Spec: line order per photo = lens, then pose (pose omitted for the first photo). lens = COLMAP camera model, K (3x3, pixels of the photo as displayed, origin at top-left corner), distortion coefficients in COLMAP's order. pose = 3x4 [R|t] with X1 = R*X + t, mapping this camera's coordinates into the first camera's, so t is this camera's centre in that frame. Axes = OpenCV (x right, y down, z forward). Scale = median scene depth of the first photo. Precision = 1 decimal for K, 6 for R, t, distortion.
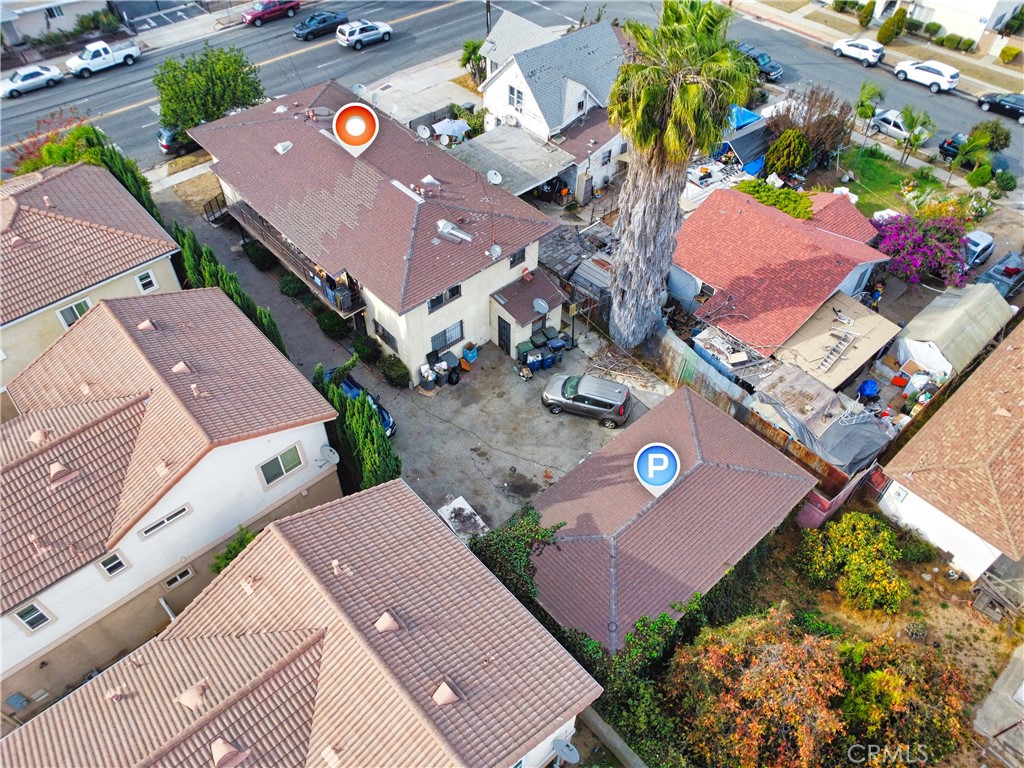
lens RADIAL K [[748.3, 0, 510.5], [0, 748.3, 380.2], [0, 0, 1]] dist [-0.036133, 0.007678]
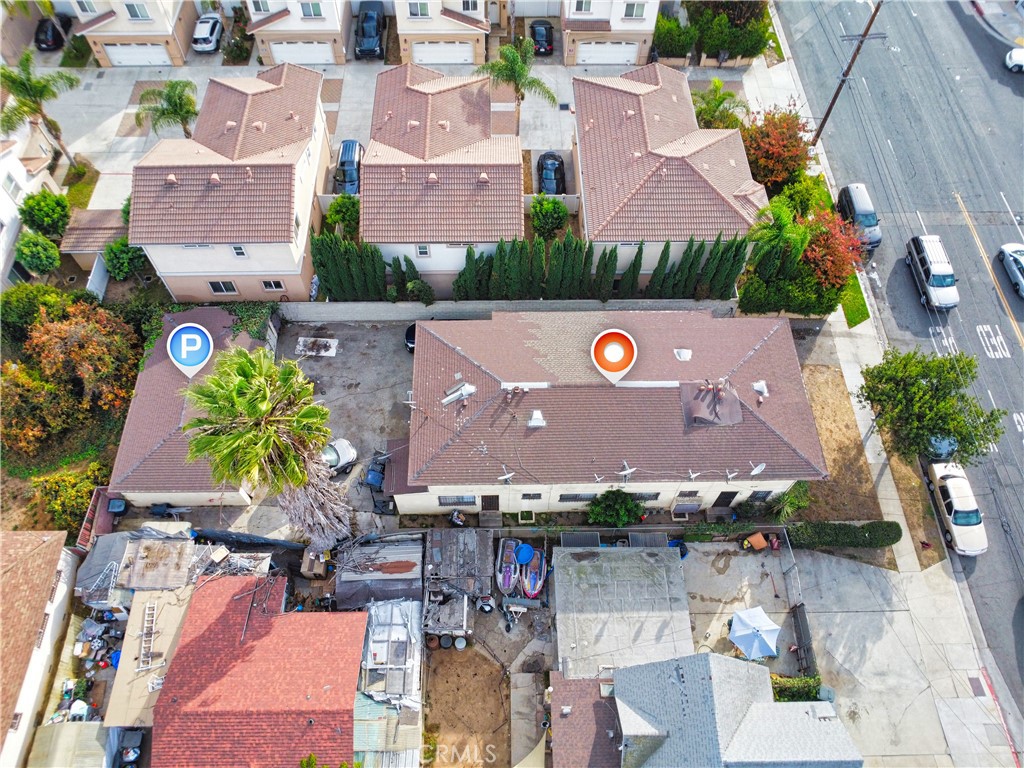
lens RADIAL K [[748.3, 0, 509.7], [0, 748.3, 381.3], [0, 0, 1]] dist [-0.036133, 0.007678]
pose [[-0.649779, 0.644510, -0.402982, 0.303935], [-0.569287, -0.061328, 0.819848, -1.136656], [0.503686, 0.762133, 0.406760, 0.580019]]
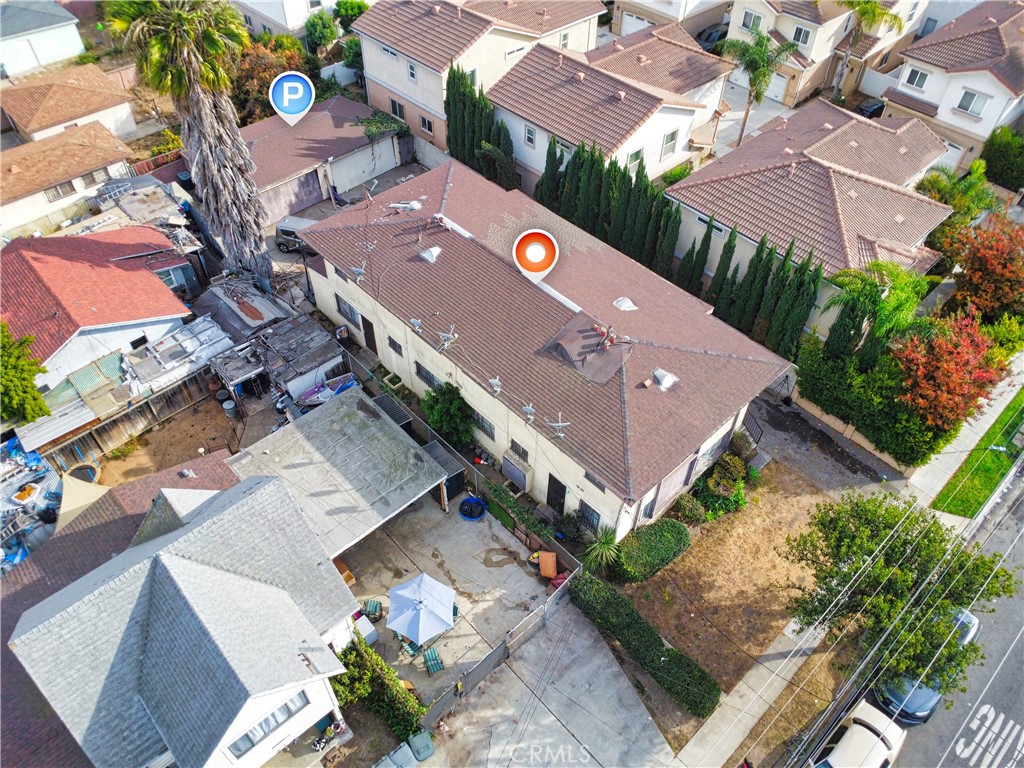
lens RADIAL K [[748.3, 0, 511.0], [0, 748.3, 383.5], [0, 0, 1]] dist [-0.036133, 0.007678]
pose [[-0.999404, 0.007132, -0.033785, -0.183528], [-0.034236, -0.077481, 0.996406, -1.242347], [0.004489, 0.996968, 0.077679, 1.165084]]
